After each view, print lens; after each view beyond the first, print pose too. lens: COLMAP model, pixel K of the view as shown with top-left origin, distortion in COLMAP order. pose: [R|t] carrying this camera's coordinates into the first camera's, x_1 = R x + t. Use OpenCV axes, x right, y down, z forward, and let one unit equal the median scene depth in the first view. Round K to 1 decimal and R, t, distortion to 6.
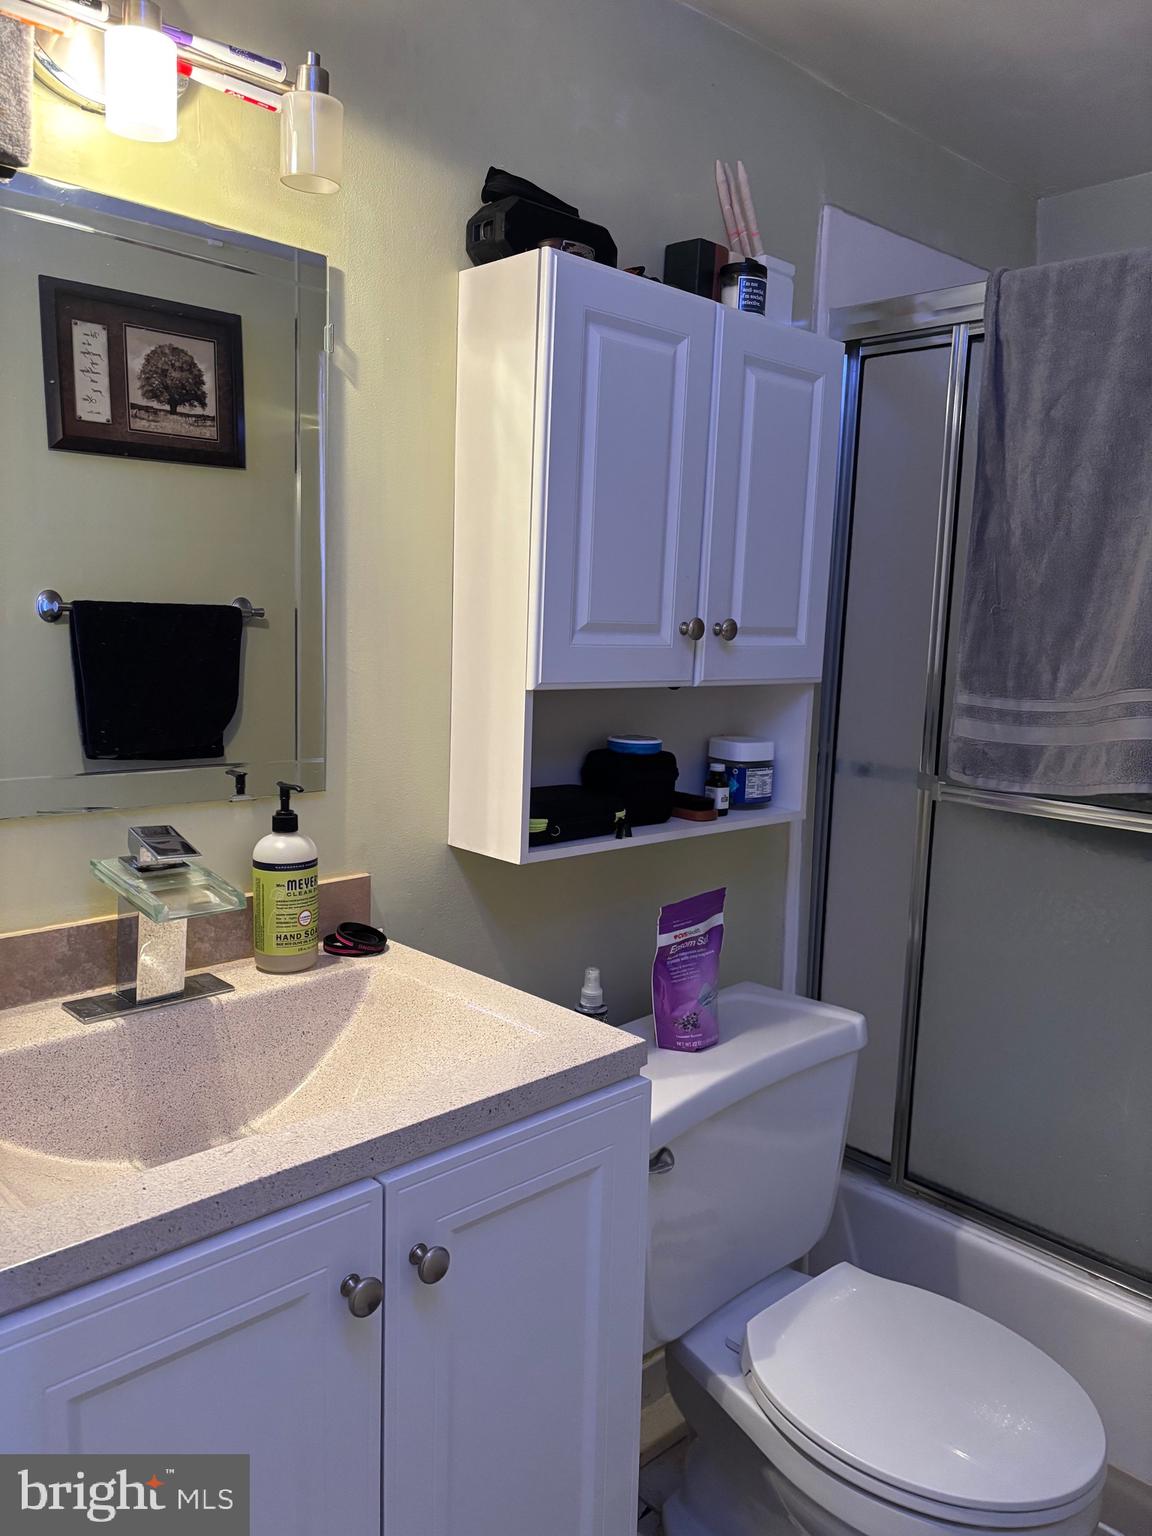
lens RADIAL K [[1156.8, 0, 573.7], [0, 1156.8, 777.2], [0, 0, 1]] dist [0.042586, -0.028430]
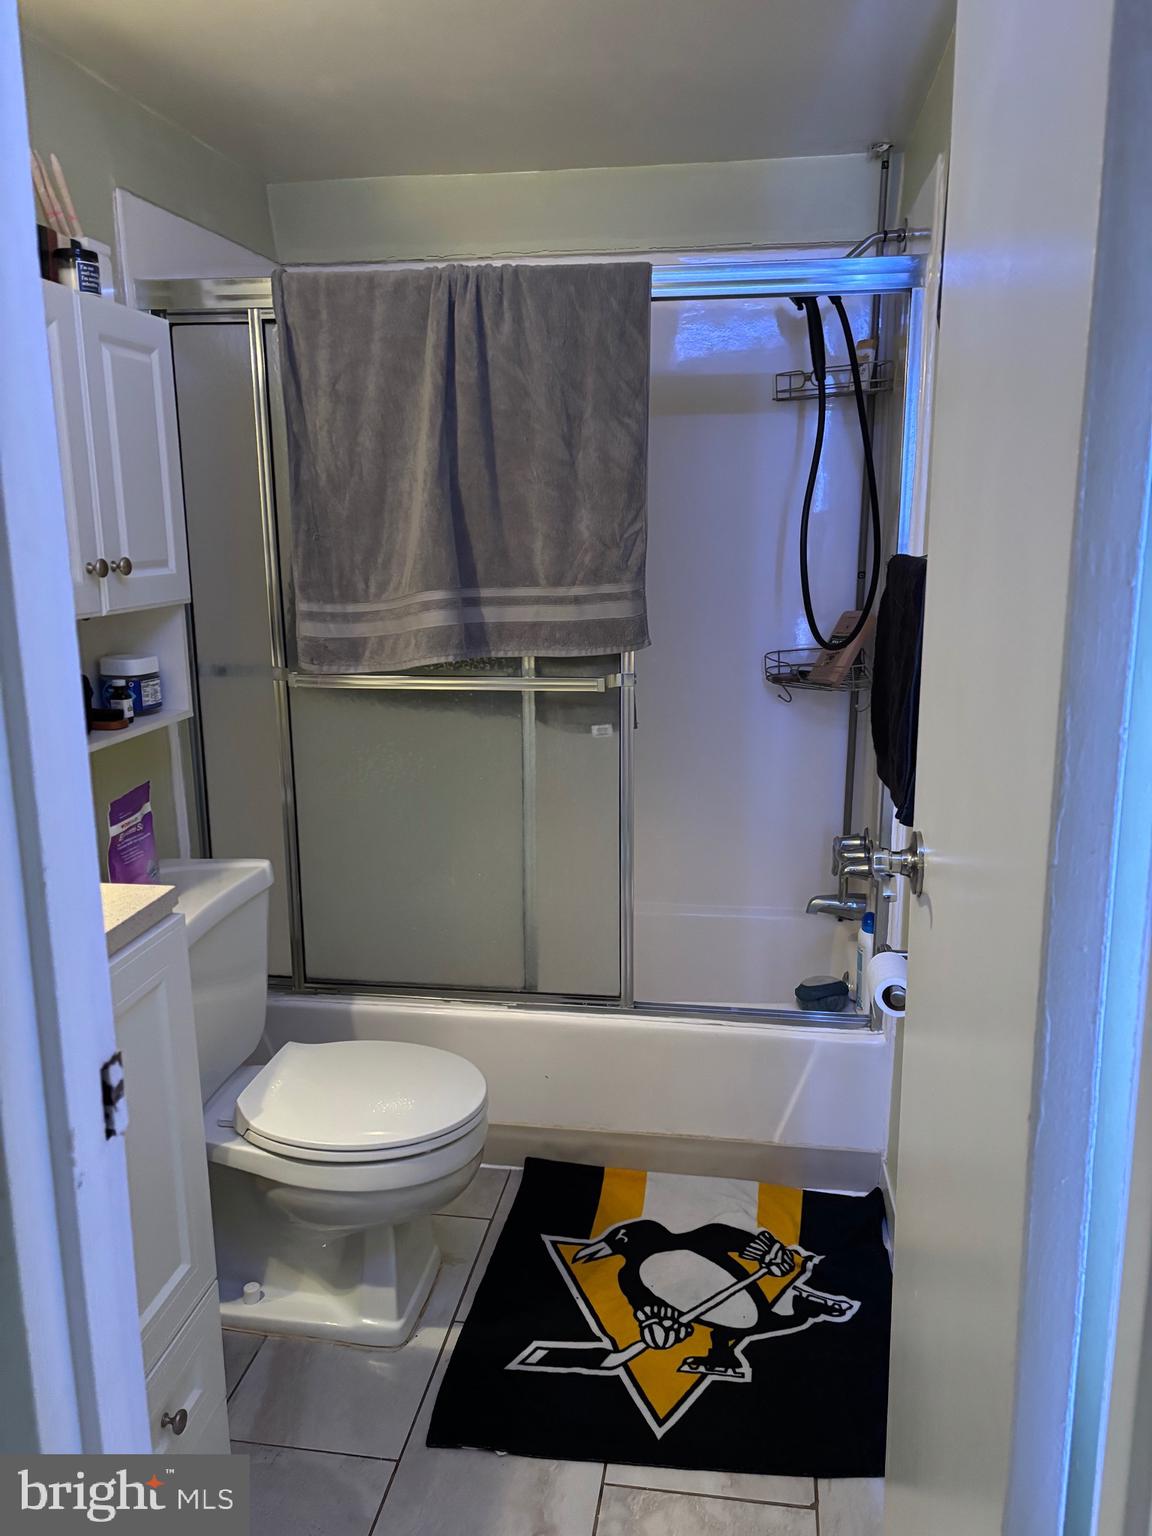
lens RADIAL K [[1156.8, 0, 586.5], [0, 1156.8, 765.7], [0, 0, 1]] dist [0.042586, -0.028430]
pose [[0.788090, -0.170358, 0.591517, -0.220521], [0.122360, 0.985120, 0.120693, -0.010397], [-0.603276, -0.022739, 0.797208, -0.237975]]
